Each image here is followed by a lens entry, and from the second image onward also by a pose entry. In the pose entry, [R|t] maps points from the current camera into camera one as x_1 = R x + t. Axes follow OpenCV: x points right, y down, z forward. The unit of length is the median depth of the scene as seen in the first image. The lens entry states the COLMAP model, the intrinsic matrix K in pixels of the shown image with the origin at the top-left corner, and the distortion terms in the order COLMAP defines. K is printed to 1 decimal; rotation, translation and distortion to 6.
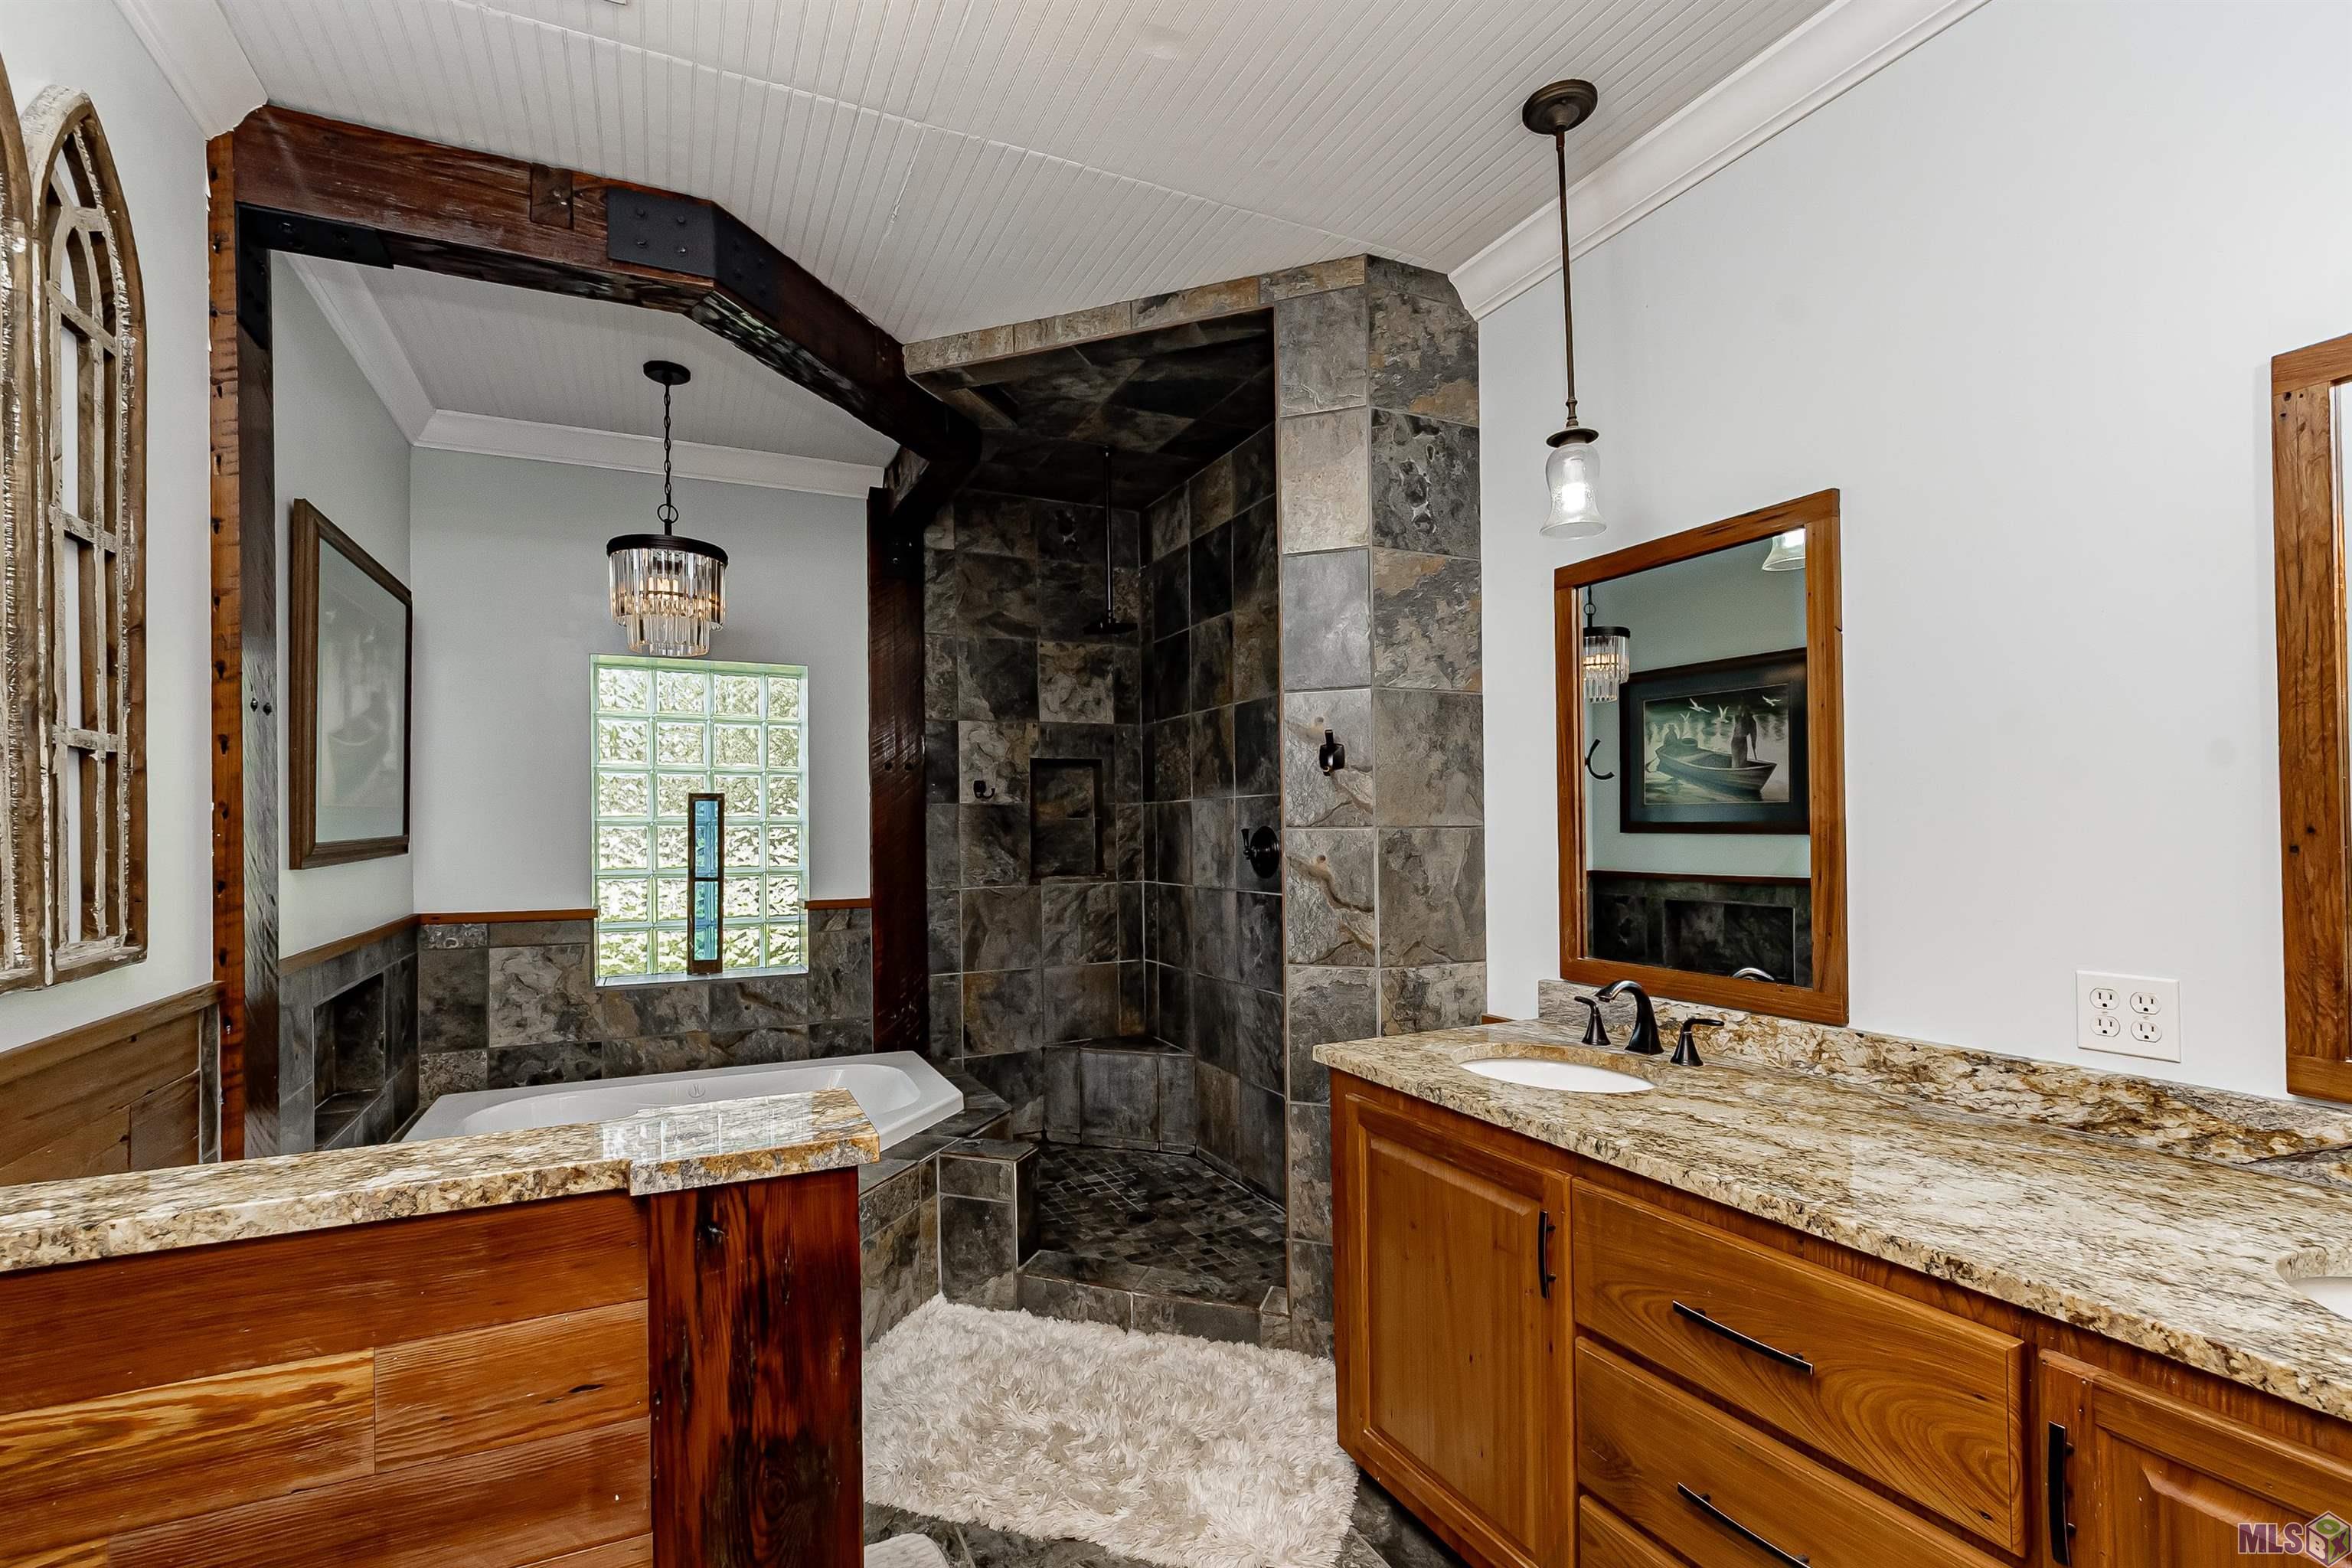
lens RADIAL K [[1054.4, 0, 1175.2], [0, 1054.4, 829.6], [0, 0, 1]] dist [0.000654, -0.000845]
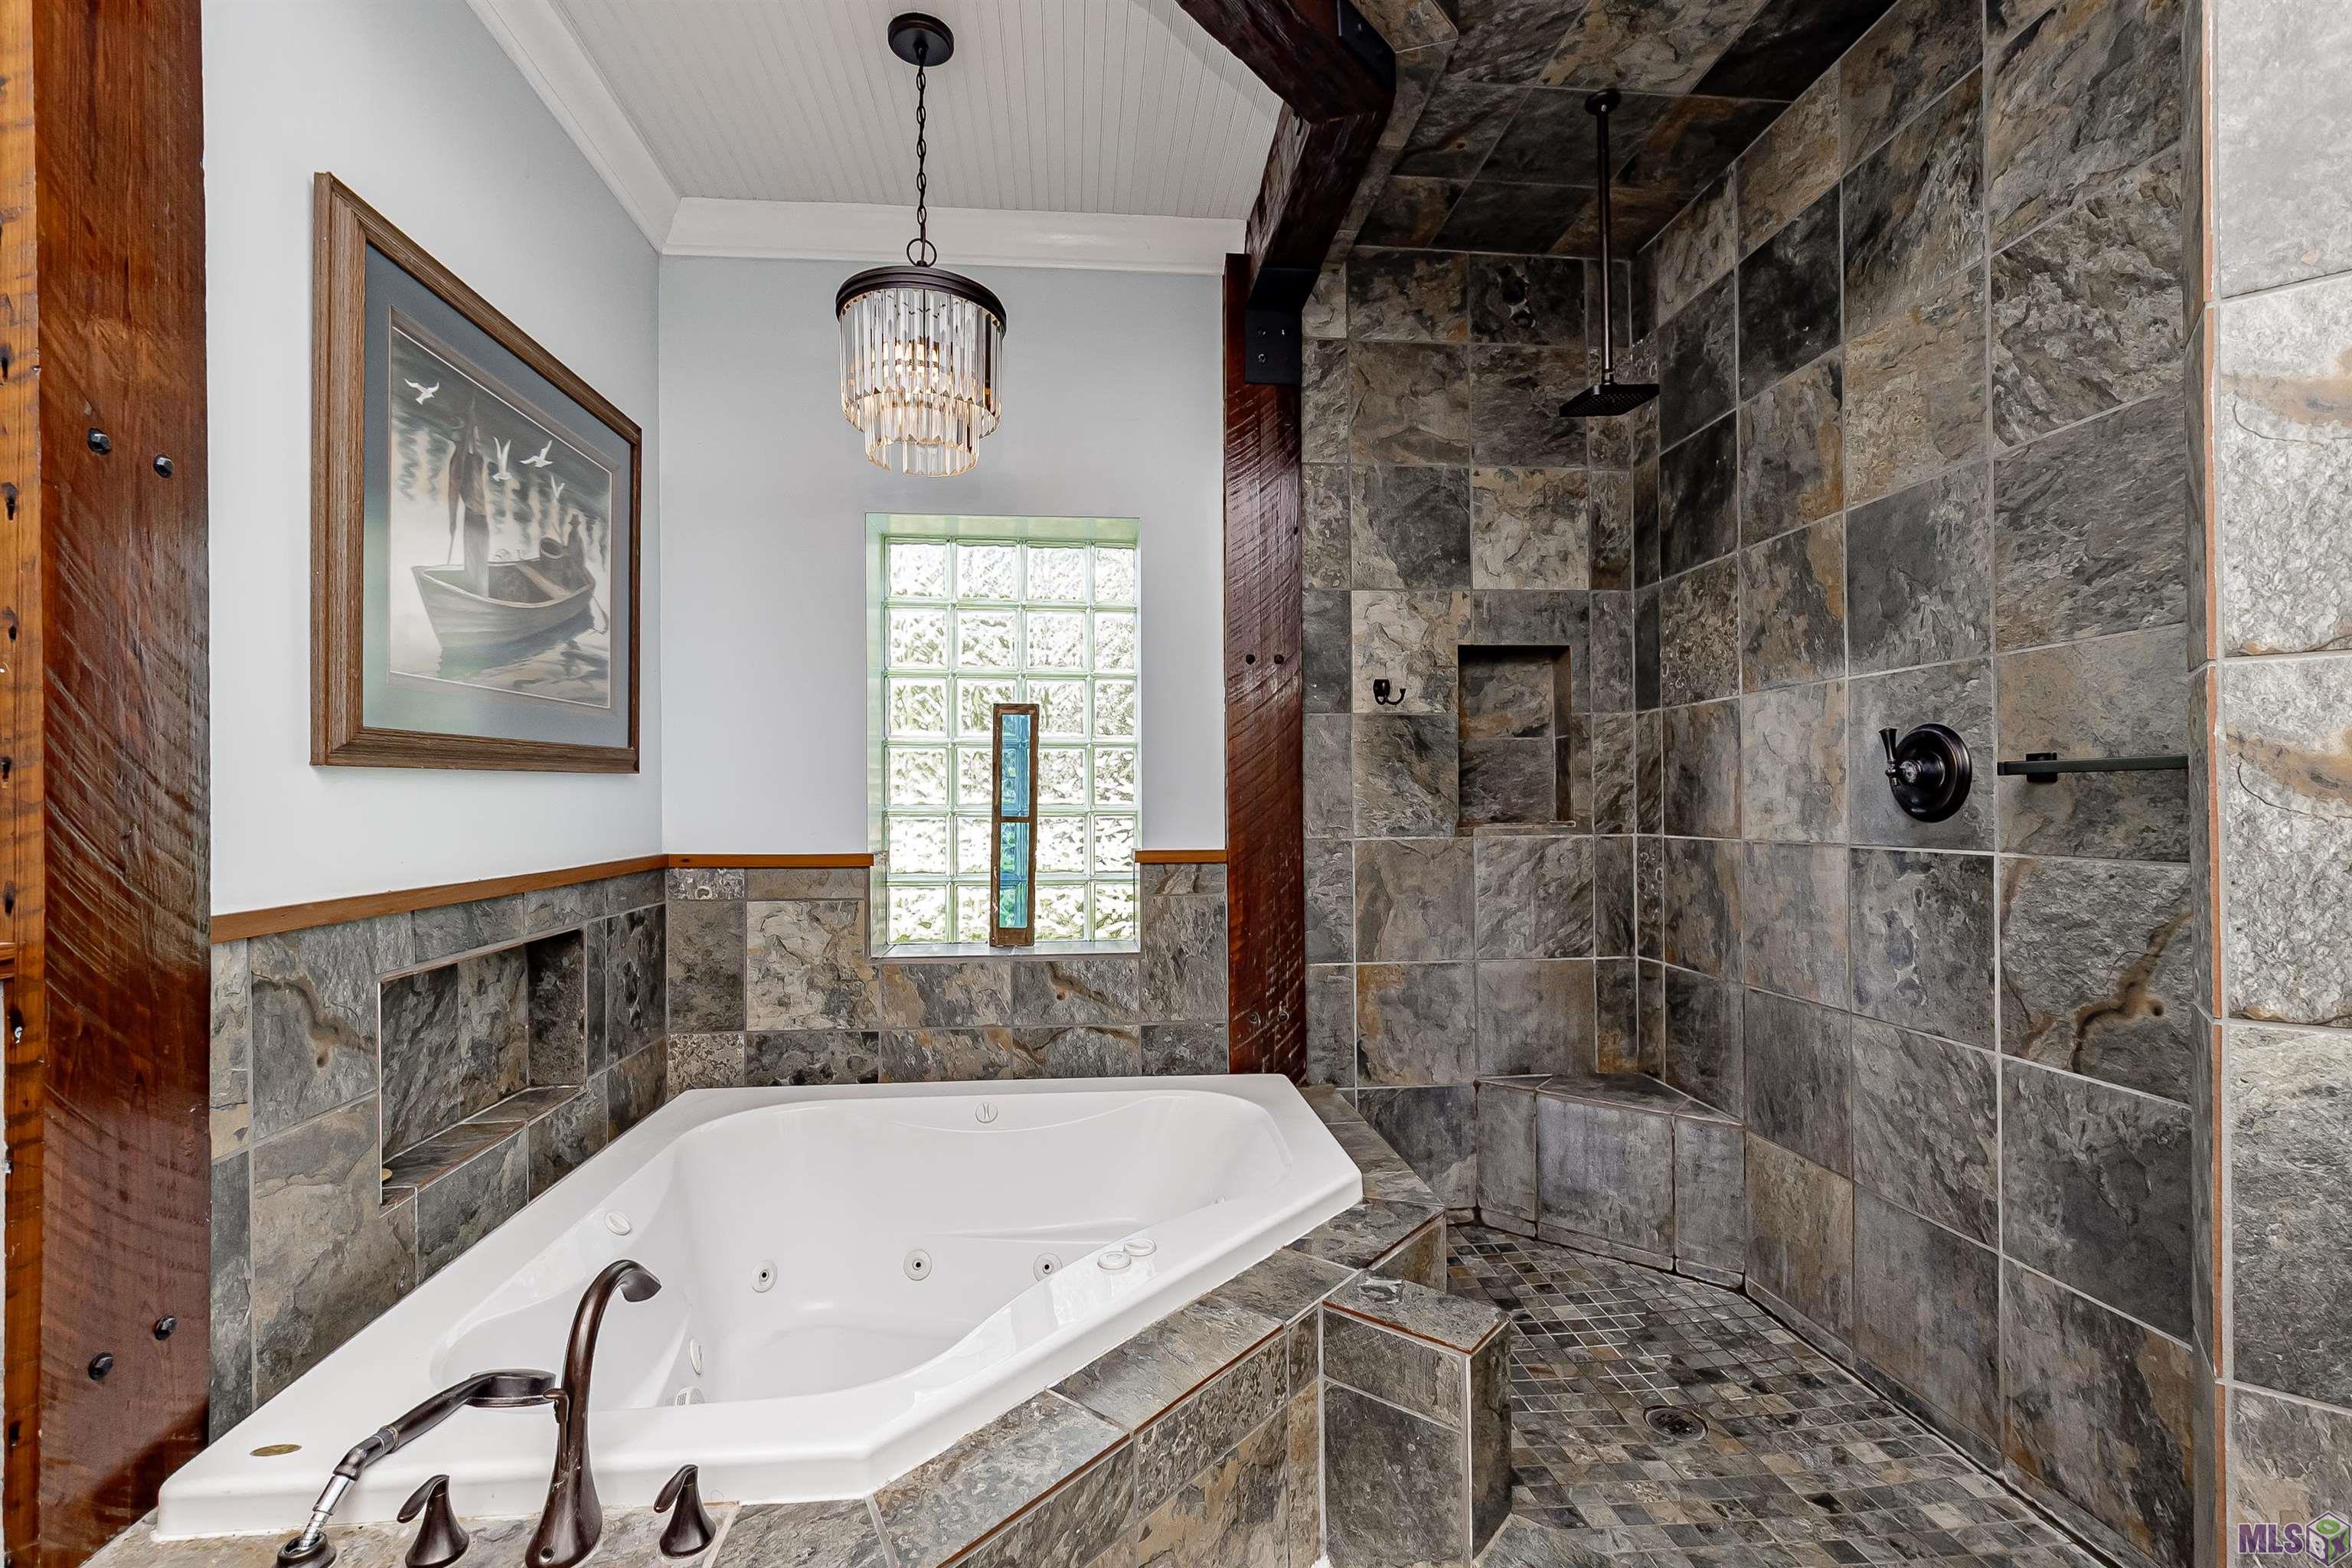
lens RADIAL K [[1054.4, 0, 1184.7], [0, 1054.4, 794.6], [0, 0, 1]] dist [0.000654, -0.000845]
pose [[0.939547, 0.001631, -0.342416, -0.078764], [-0.004006, 0.999973, -0.006229, 0.034369], [0.342397, 0.007224, 0.939528, 0.348311]]
